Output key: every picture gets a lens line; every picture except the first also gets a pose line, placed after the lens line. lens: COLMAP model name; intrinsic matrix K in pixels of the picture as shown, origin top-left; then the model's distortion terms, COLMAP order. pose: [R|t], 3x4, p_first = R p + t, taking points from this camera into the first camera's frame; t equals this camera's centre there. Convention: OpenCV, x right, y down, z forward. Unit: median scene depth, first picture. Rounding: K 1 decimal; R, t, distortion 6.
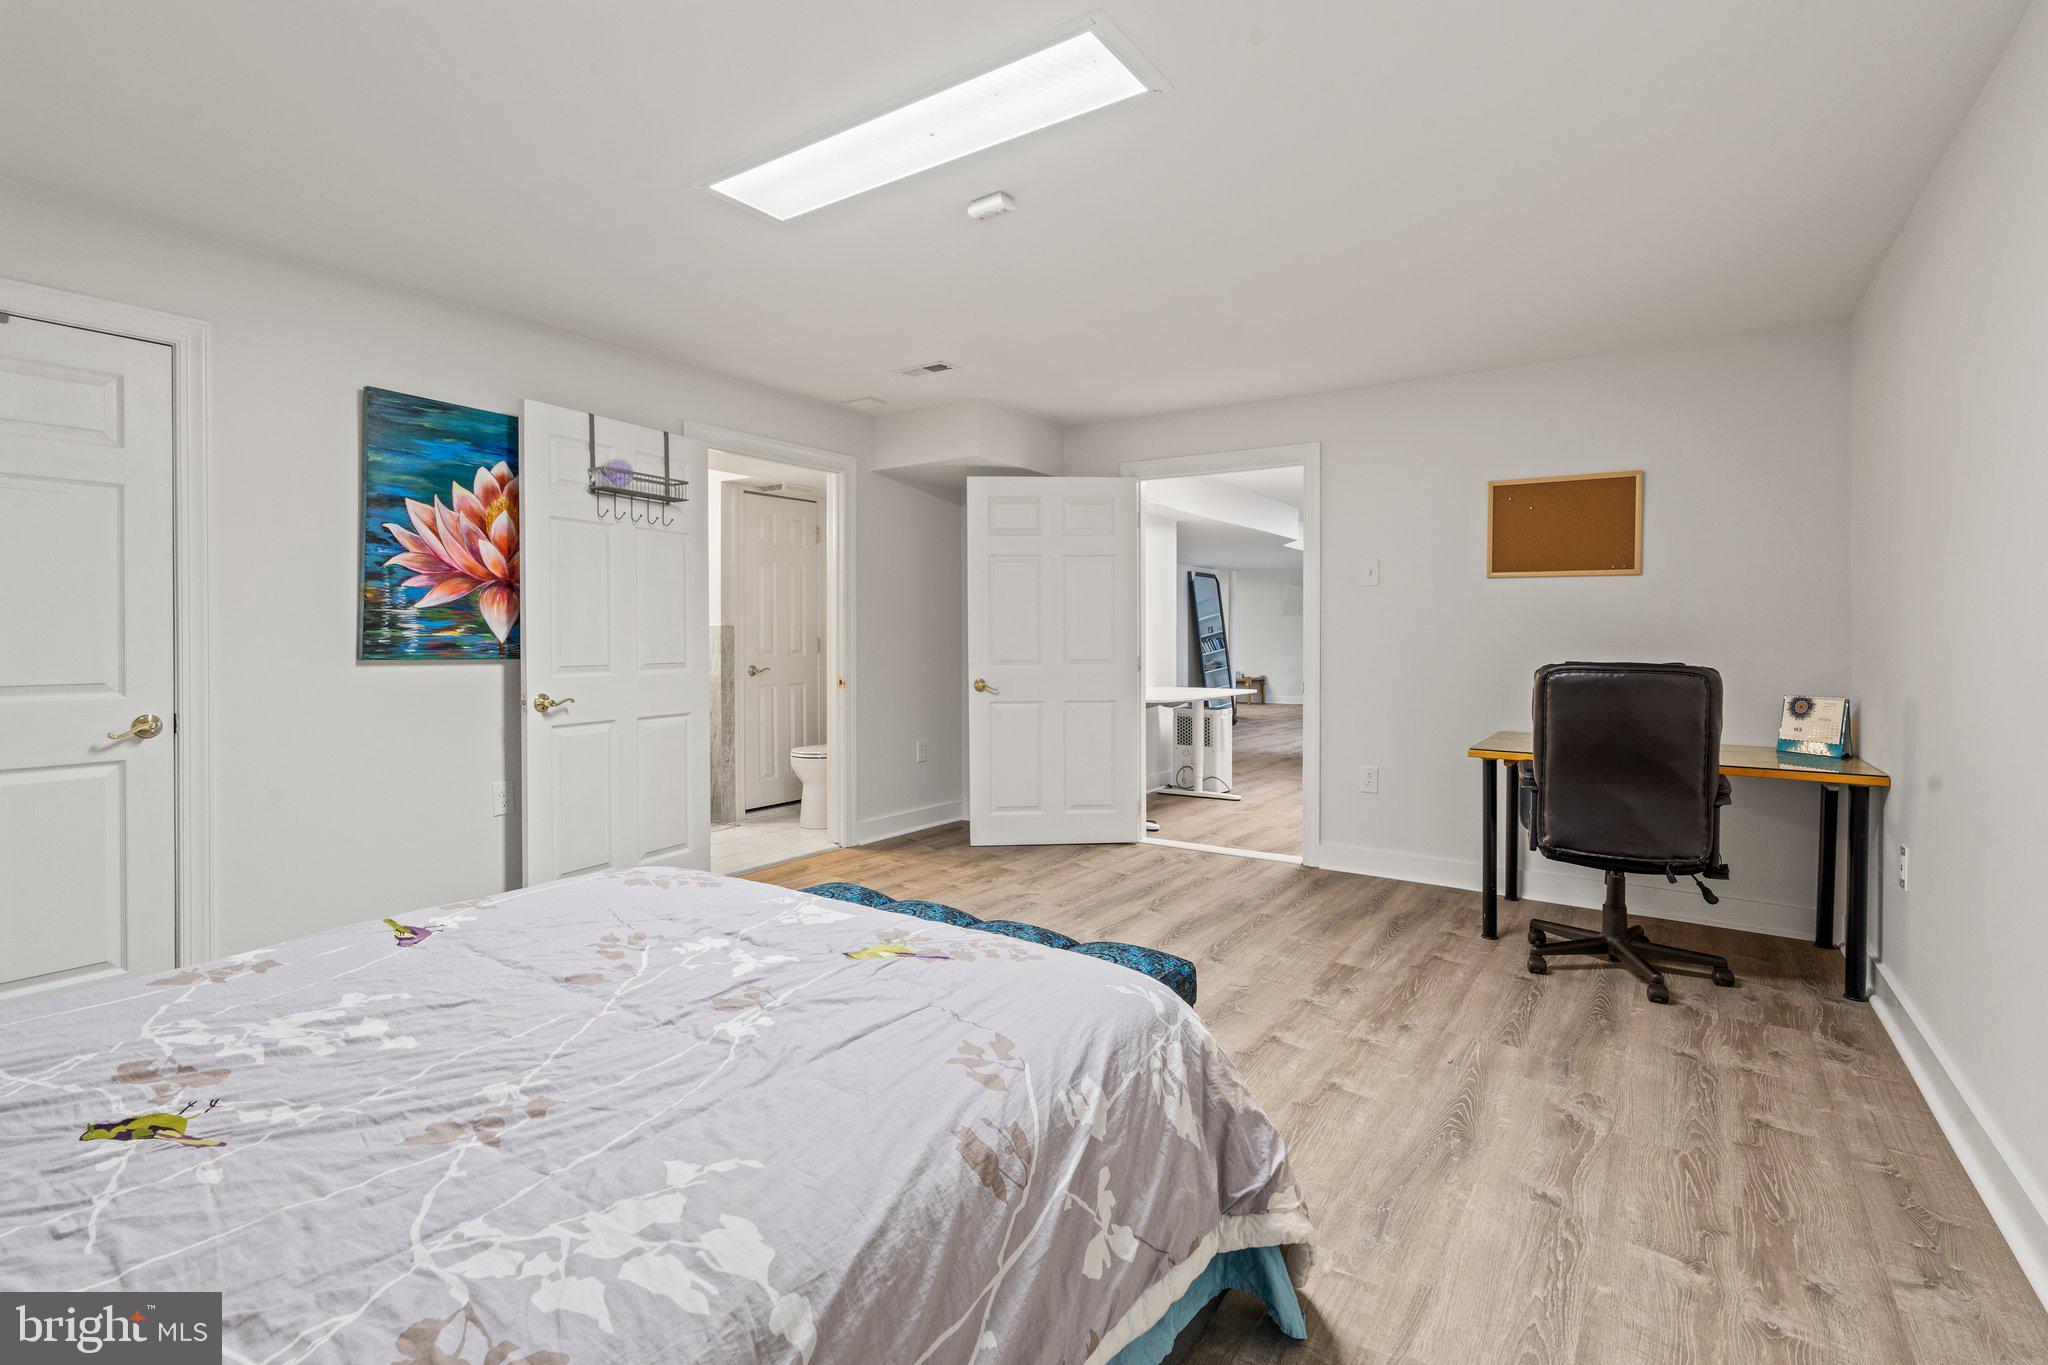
lens RADIAL K [[976.6, 0, 1021.1], [0, 976.6, 667.3], [0, 0, 1]] dist [-0.001556, -0.000306]
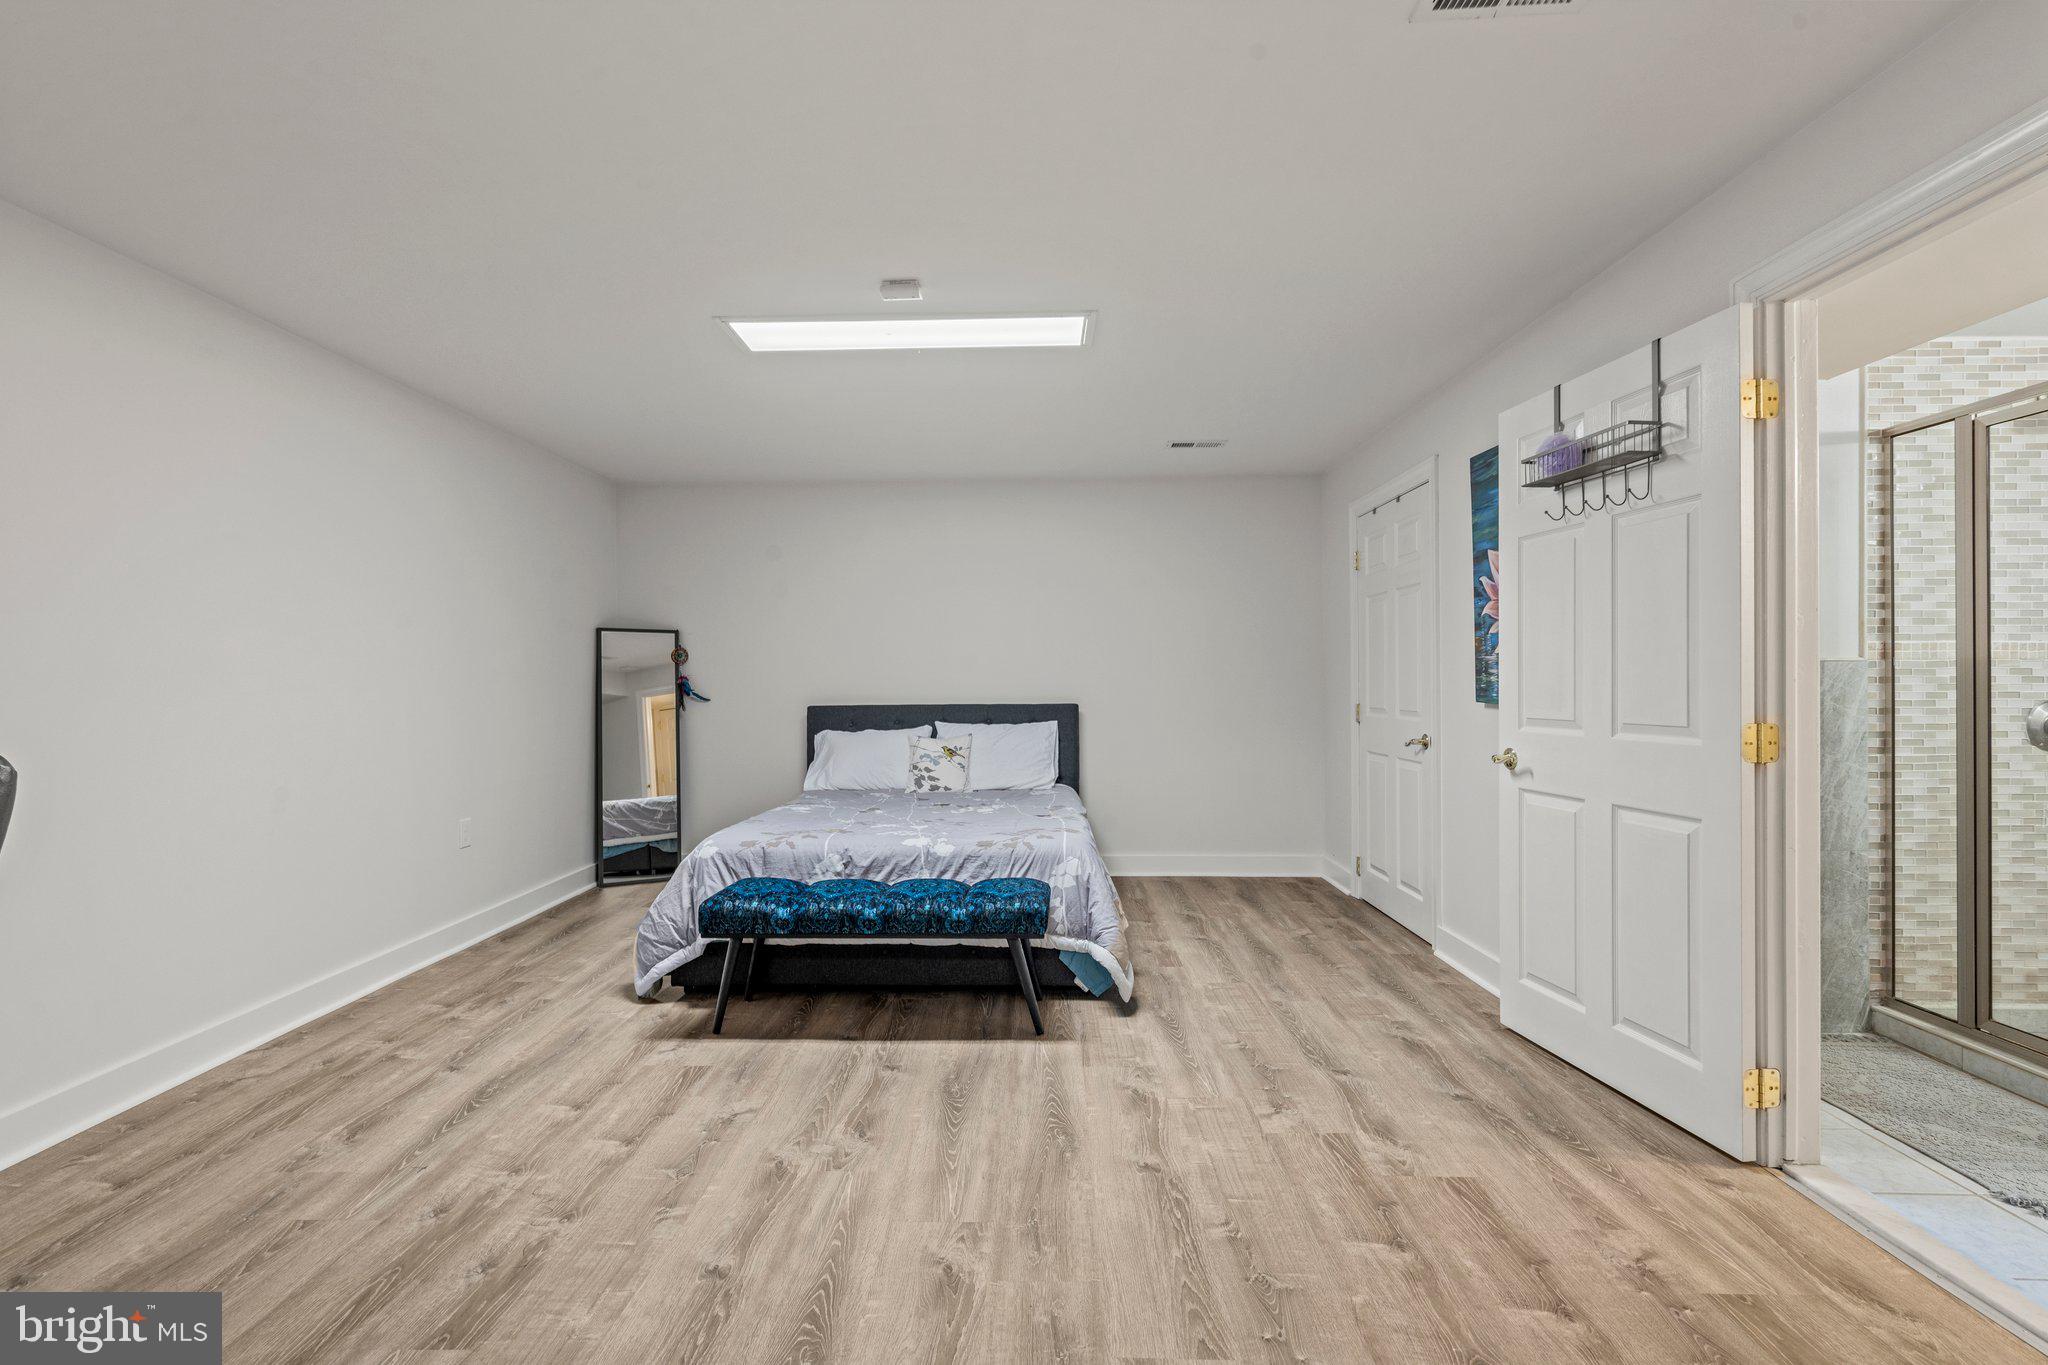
lens RADIAL K [[976.6, 0, 1009.1], [0, 976.6, 681.3], [0, 0, 1]] dist [-0.001556, -0.000306]
pose [[-0.848750, 0.002335, -0.528789, 0.431548], [-0.010745, 0.999708, 0.021662, -0.058662], [0.528684, 0.024067, -0.848477, 1.913827]]
